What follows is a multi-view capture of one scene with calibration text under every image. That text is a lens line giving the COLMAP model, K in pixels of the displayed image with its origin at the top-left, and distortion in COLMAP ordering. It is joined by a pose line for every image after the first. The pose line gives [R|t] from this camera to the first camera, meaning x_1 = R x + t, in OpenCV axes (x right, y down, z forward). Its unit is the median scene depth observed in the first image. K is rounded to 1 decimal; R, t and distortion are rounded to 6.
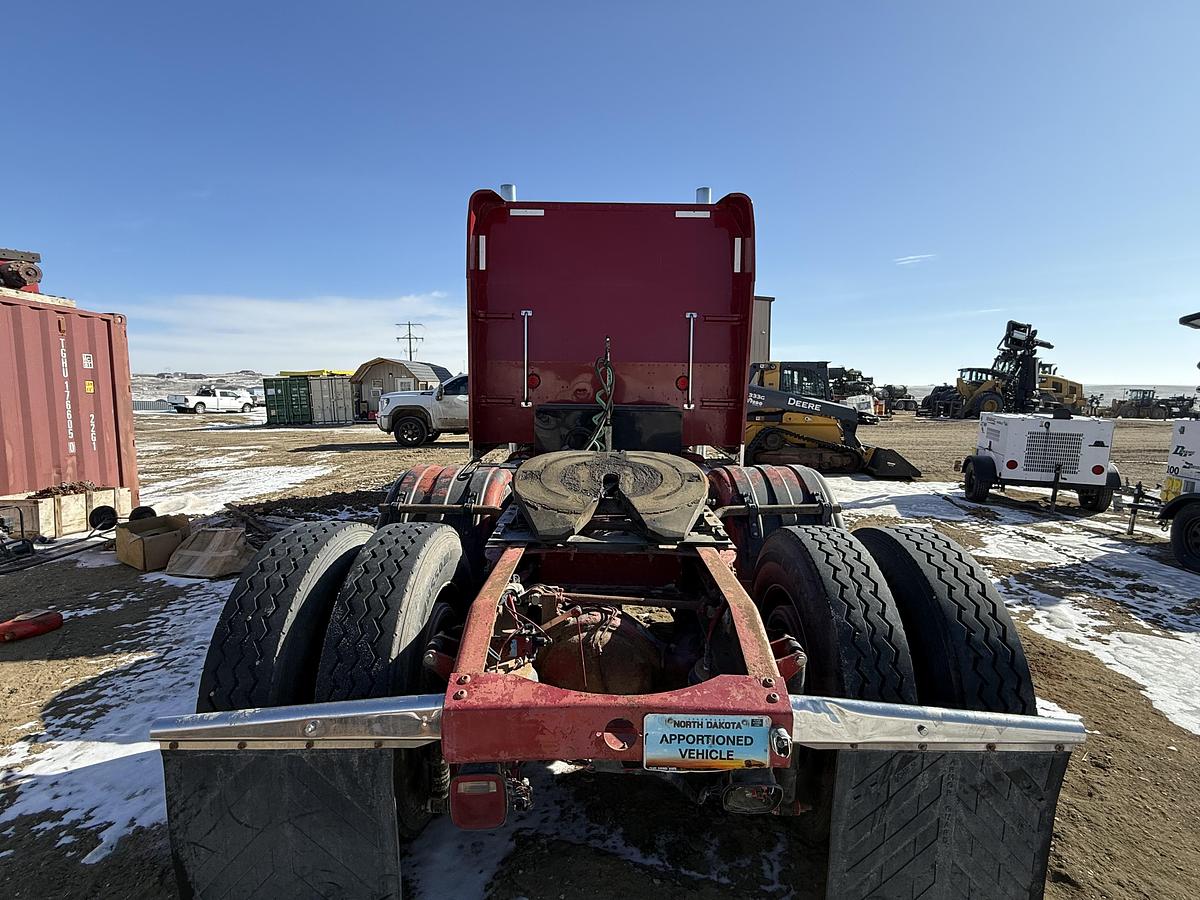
lens RADIAL K [[578.2, 0, 600.0], [0, 578.2, 450.0], [0, 0, 1]] dist [0.000040, -0.000104]
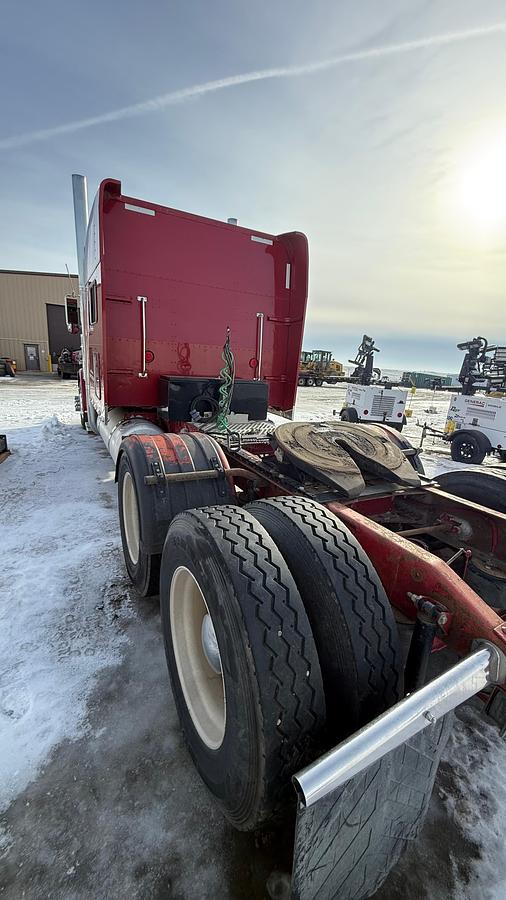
lens RADIAL K [[349.3, 0, 236.1], [0, 349.3, 465.6], [0, 0, 1]] dist [-0.010444, 0.000003]
pose [[0.890645, -0.077076, 0.448120, -0.559027], [-0.014585, 0.980179, 0.197578, -0.061858], [-0.454466, -0.182507, 0.871867, 0.324983]]
